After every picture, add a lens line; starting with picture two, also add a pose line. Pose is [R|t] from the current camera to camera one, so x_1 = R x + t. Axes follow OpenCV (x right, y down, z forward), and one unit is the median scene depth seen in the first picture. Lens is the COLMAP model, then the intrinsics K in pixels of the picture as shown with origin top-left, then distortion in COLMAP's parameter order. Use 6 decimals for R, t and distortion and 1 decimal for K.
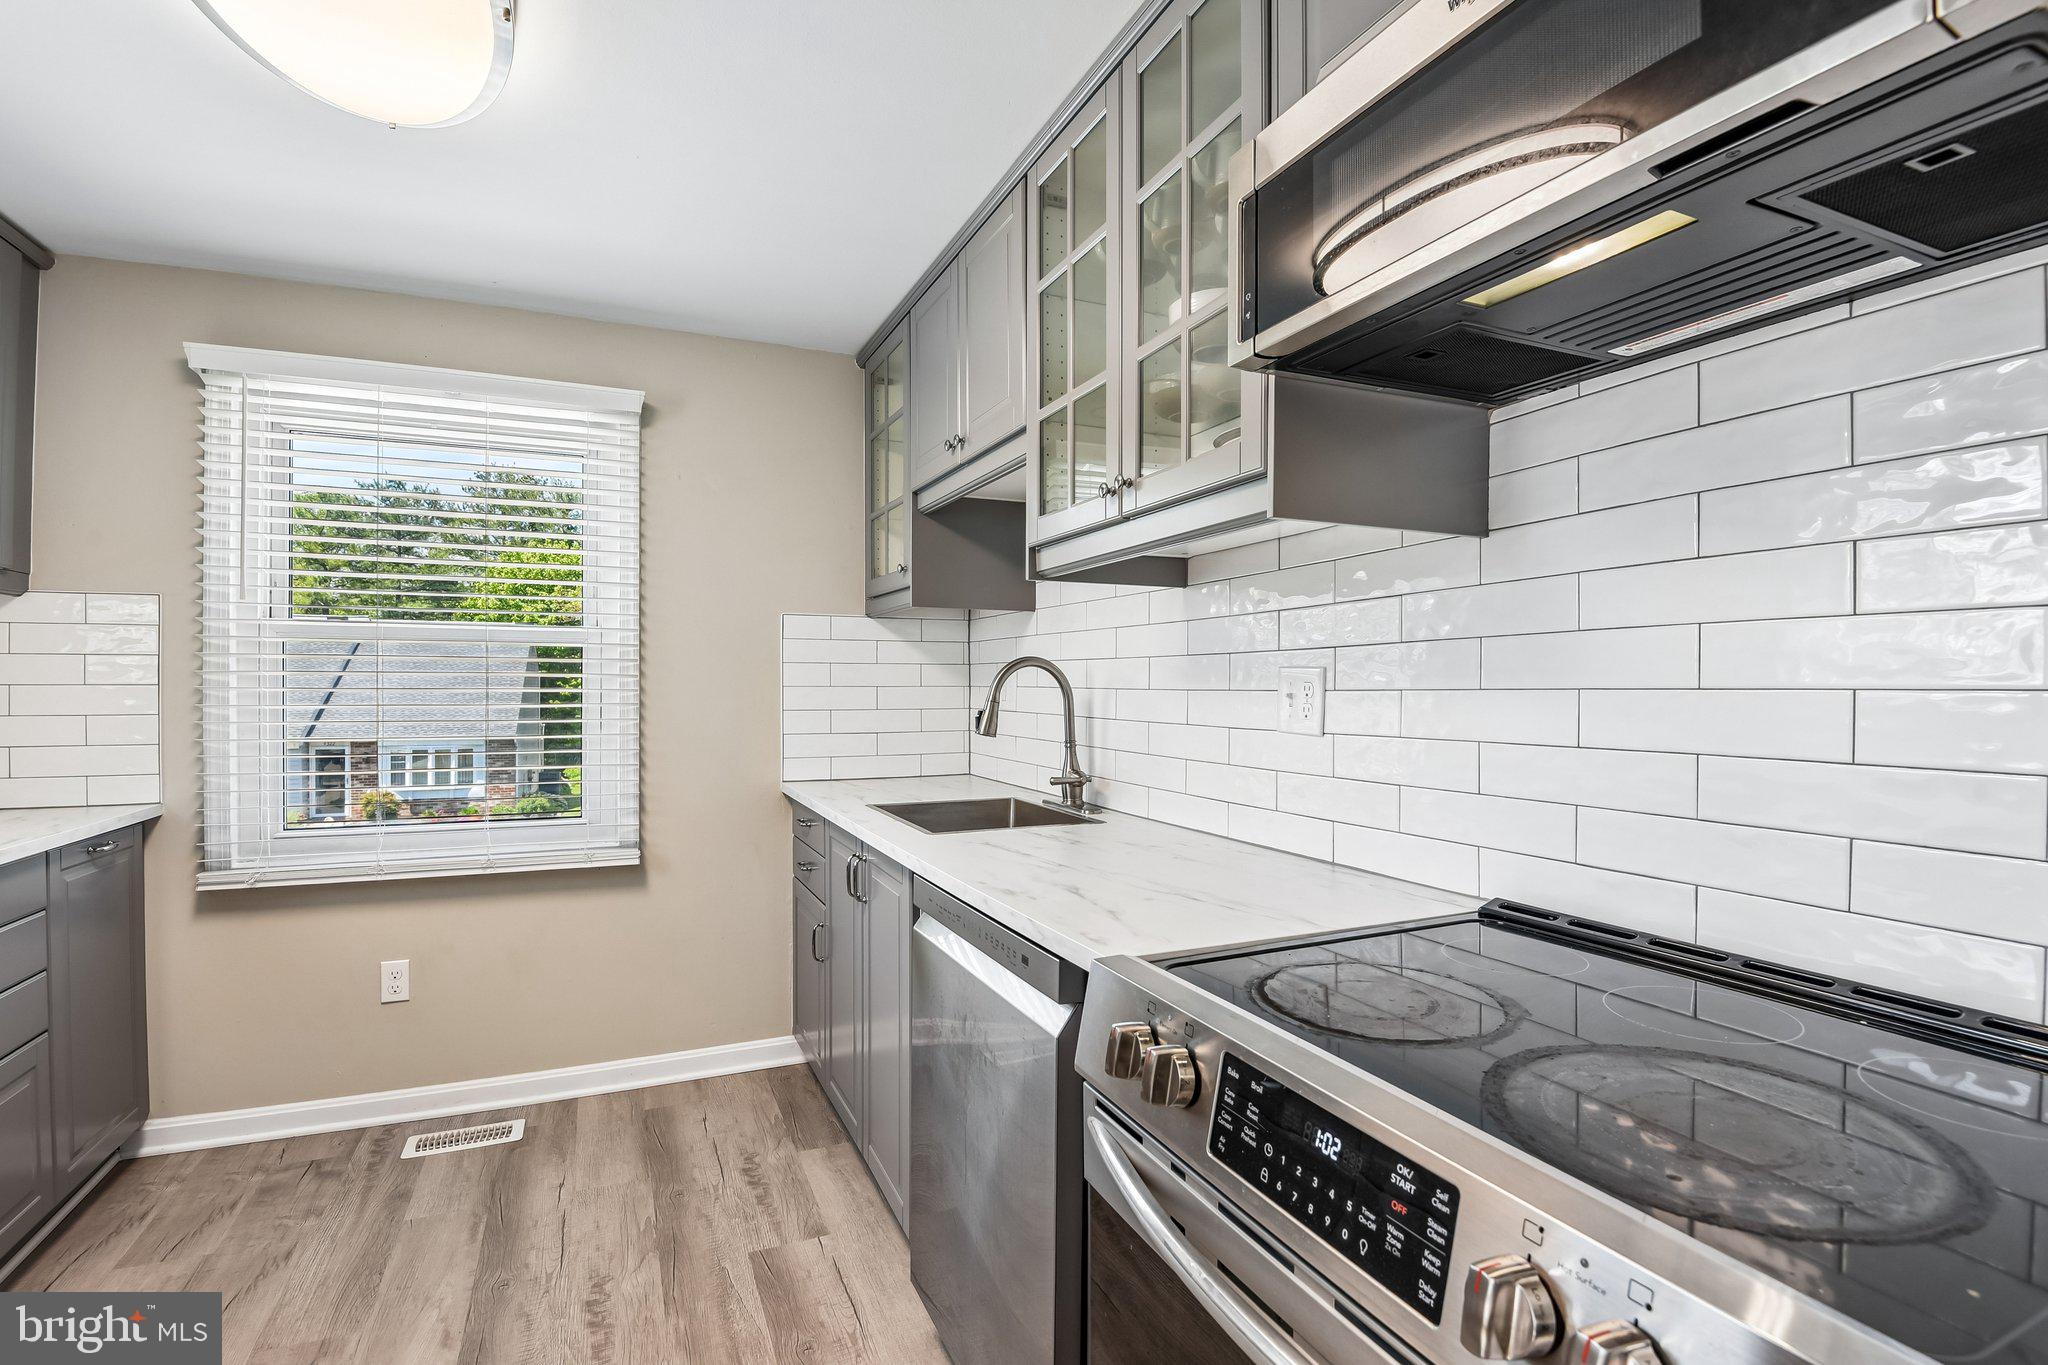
lens RADIAL K [[962.4, 0, 1047.7], [0, 962.4, 688.5], [0, 0, 1]] dist [-0.003510, -0.016566]
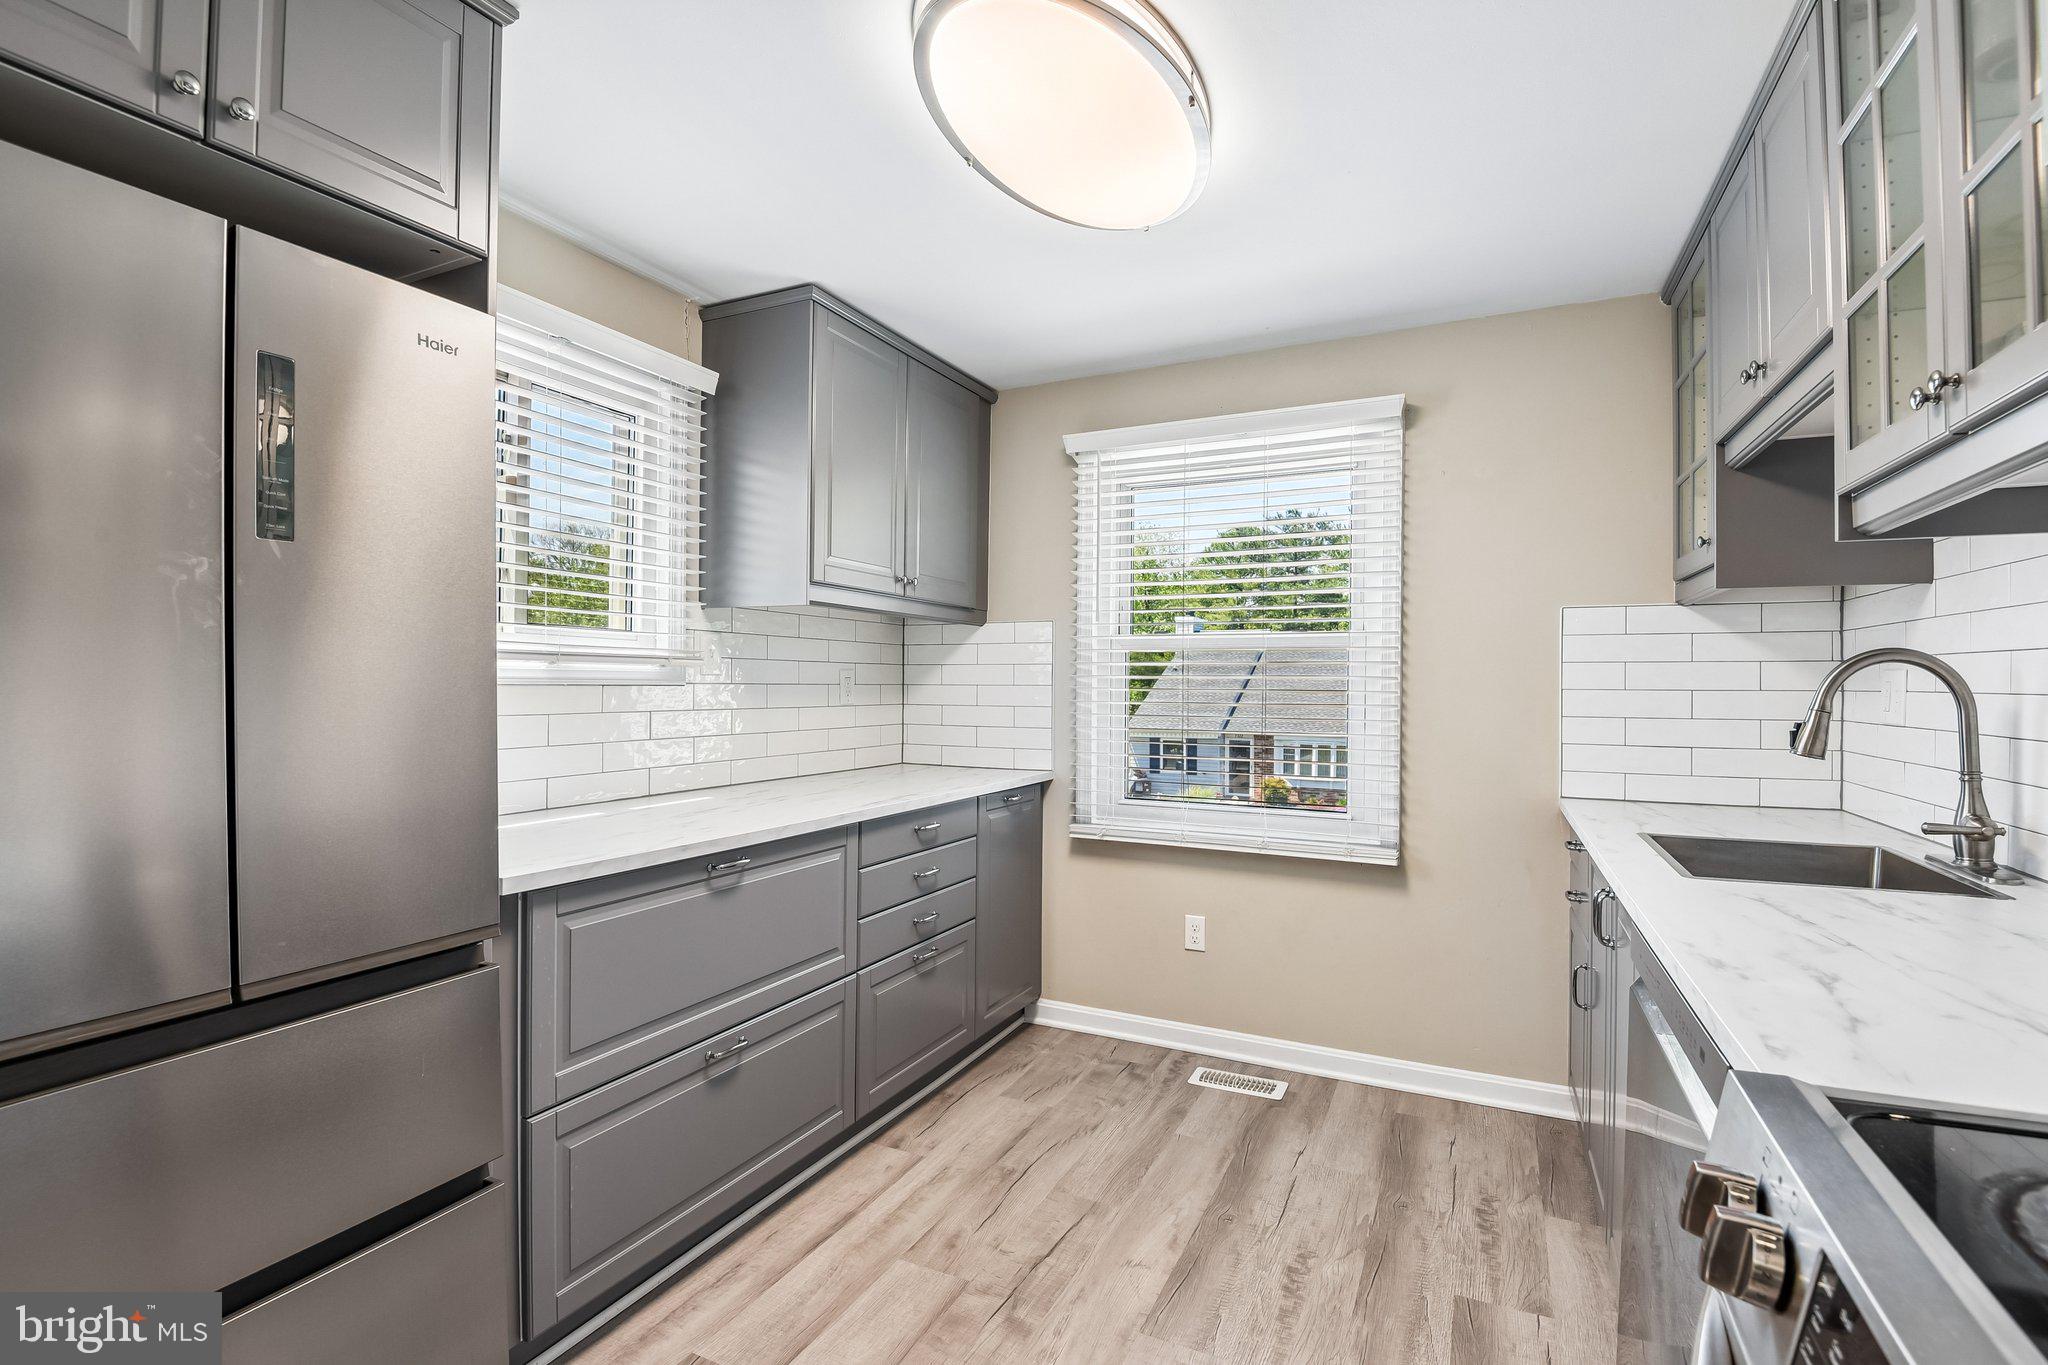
lens RADIAL K [[962.9, 0, 1013.4], [0, 962.9, 683.6], [0, 0, 1]] dist [0.003709, -0.026248]
pose [[0.628963, 0.000091, -0.777435, 0.113147], [-0.006536, 0.999965, -0.005171, 0.000774], [0.777408, 0.008333, 0.628942, 0.060404]]
